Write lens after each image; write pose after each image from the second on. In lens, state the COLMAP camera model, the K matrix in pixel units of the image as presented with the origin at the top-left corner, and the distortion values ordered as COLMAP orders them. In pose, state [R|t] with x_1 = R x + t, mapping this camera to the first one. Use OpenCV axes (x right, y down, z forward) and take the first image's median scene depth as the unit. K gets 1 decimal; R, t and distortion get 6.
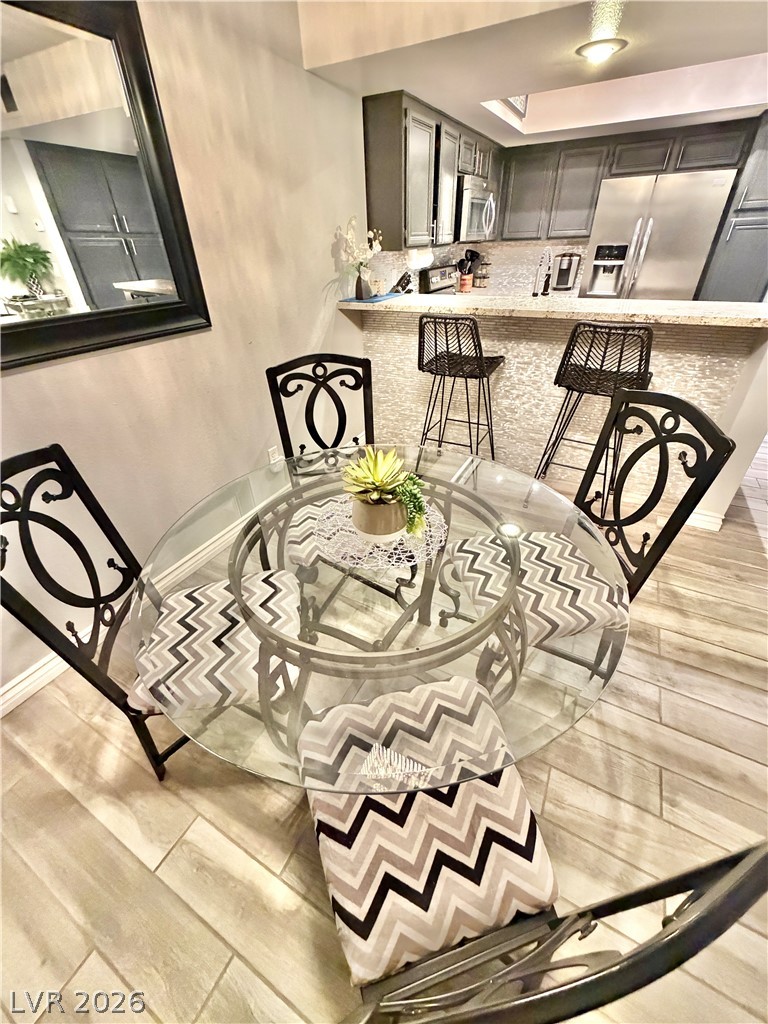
lens RADIAL K [[408.6, 0, 387.4], [0, 408.6, 508.9], [0, 0, 1]] dist [0.005784, -0.000762]
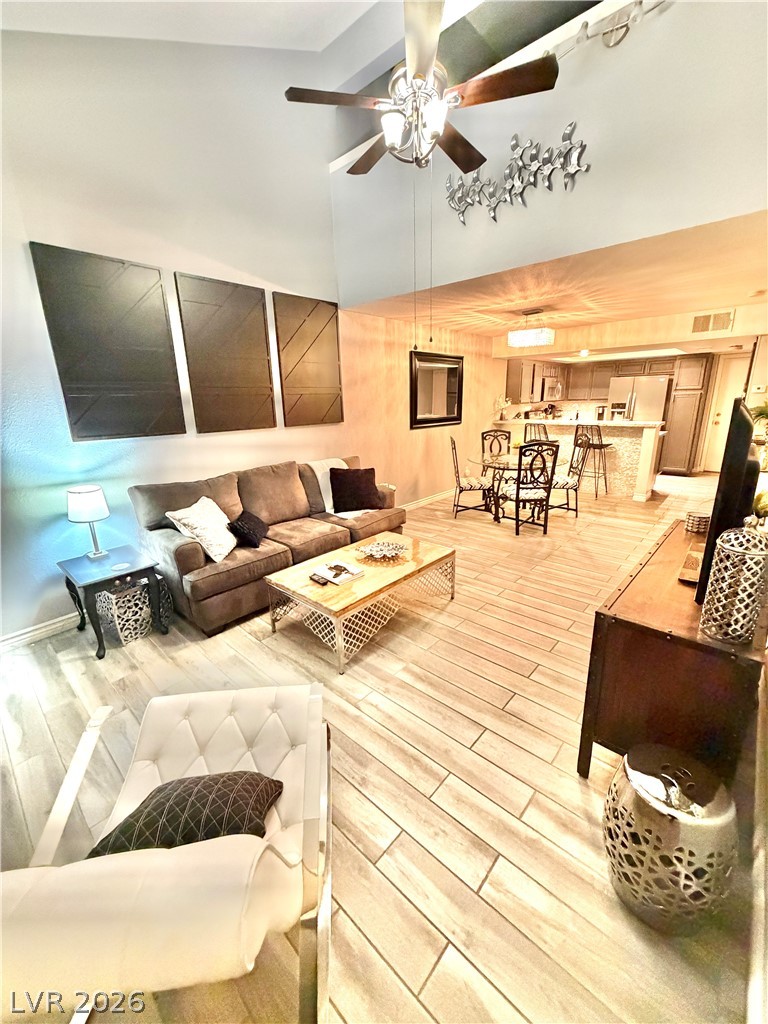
lens RADIAL K [[408.6, 0, 382.2], [0, 408.6, 512.3], [0, 0, 1]] dist [0.005784, -0.000762]
pose [[0.969099, 0.069796, -0.236590, -0.143092], [-0.136872, 0.950087, -0.280358, 0.884220], [0.205213, 0.304078, 0.930282, -1.413820]]
